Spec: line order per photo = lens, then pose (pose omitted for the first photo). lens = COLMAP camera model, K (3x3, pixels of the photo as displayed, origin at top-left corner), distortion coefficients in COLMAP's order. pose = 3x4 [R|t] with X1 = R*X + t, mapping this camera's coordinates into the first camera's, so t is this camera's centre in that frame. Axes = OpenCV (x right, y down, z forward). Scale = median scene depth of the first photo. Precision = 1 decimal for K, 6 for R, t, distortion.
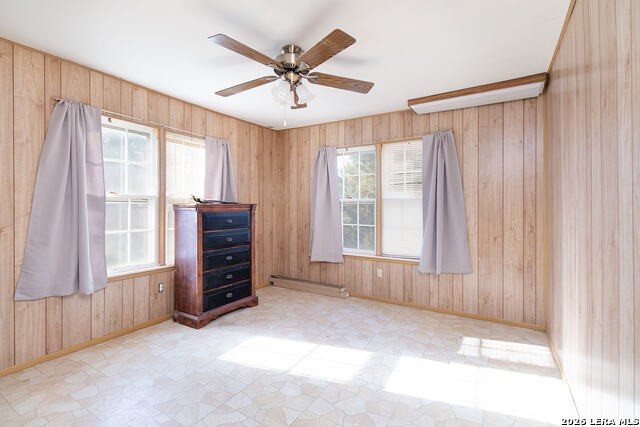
lens RADIAL K [[299.1, 0, 321.3], [0, 299.1, 200.0], [0, 0, 1]] dist [0.000500, 0.000097]
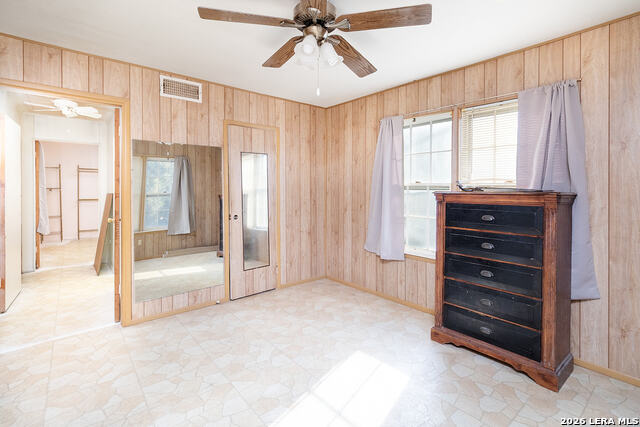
lens RADIAL K [[300.8, 0, 311.9], [0, 300.8, 191.5], [0, 0, 1]] dist [0.001093, -0.000206]
pose [[-0.338870, -0.000525, -0.940833, 0.489893], [0.007313, 0.999968, -0.003192, 0.011456], [0.940805, -0.007962, -0.338855, 0.943804]]
